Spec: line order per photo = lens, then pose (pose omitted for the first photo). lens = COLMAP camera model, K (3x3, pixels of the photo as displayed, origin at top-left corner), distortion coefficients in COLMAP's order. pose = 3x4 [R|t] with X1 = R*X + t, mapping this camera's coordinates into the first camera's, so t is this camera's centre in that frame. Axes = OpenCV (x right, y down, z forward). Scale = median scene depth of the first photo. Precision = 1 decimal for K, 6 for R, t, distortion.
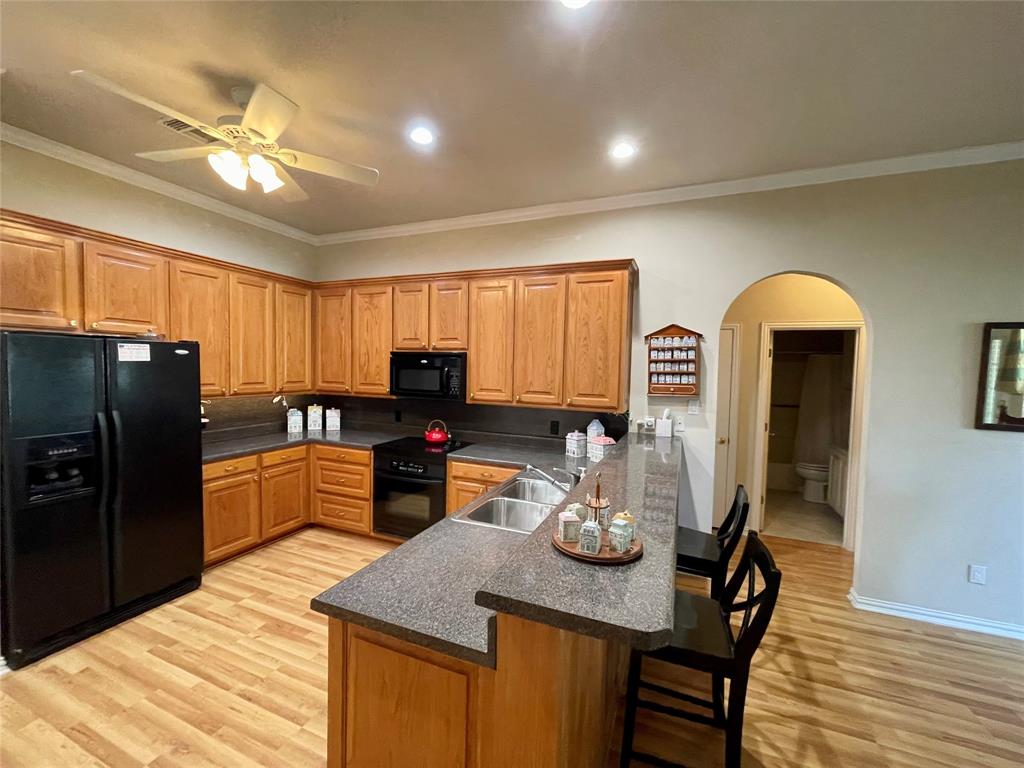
lens RADIAL K [[411.9, 0, 517.6], [0, 411.9, 384.5], [0, 0, 1]] dist [-0.002130, 0.000248]
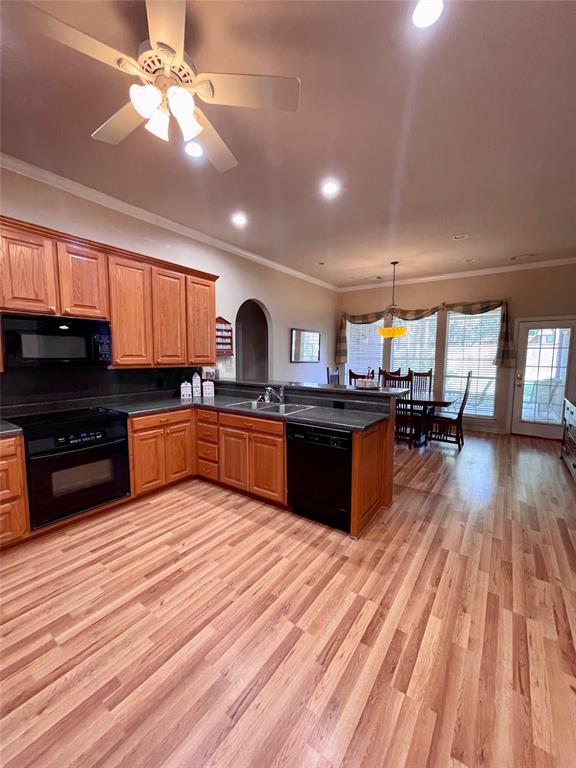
lens RADIAL K [[308.9, 0, 288.0], [0, 308.9, 384.0], [0, 0, 1]] dist [-0.002130, 0.000248]
pose [[0.227503, -0.108579, 0.967705, -0.867491], [0.041818, 0.993937, 0.101690, 0.023613], [-0.972879, 0.017333, 0.230664, 0.376090]]
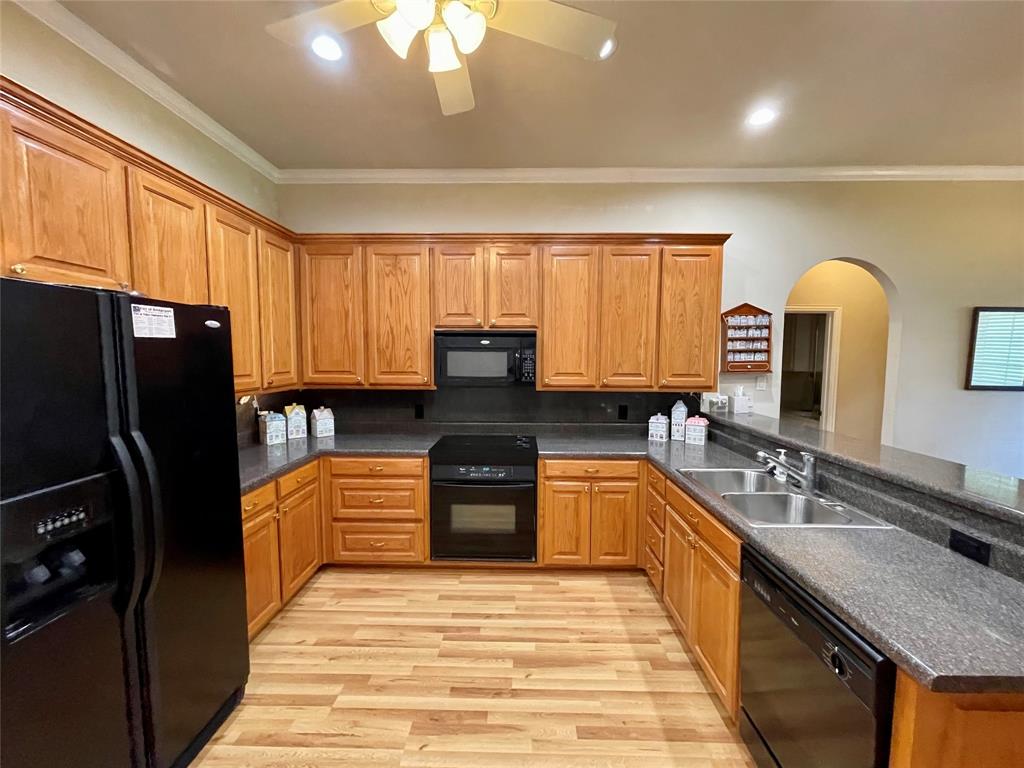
lens RADIAL K [[411.9, 0, 517.6], [0, 411.9, 384.5], [0, 0, 1]] dist [-0.002130, 0.000248]
pose [[0.932412, -0.042746, 0.358861, -0.501092], [0.031458, 0.998811, 0.037238, -0.000186], [-0.360026, -0.023432, 0.932648, 0.232915]]
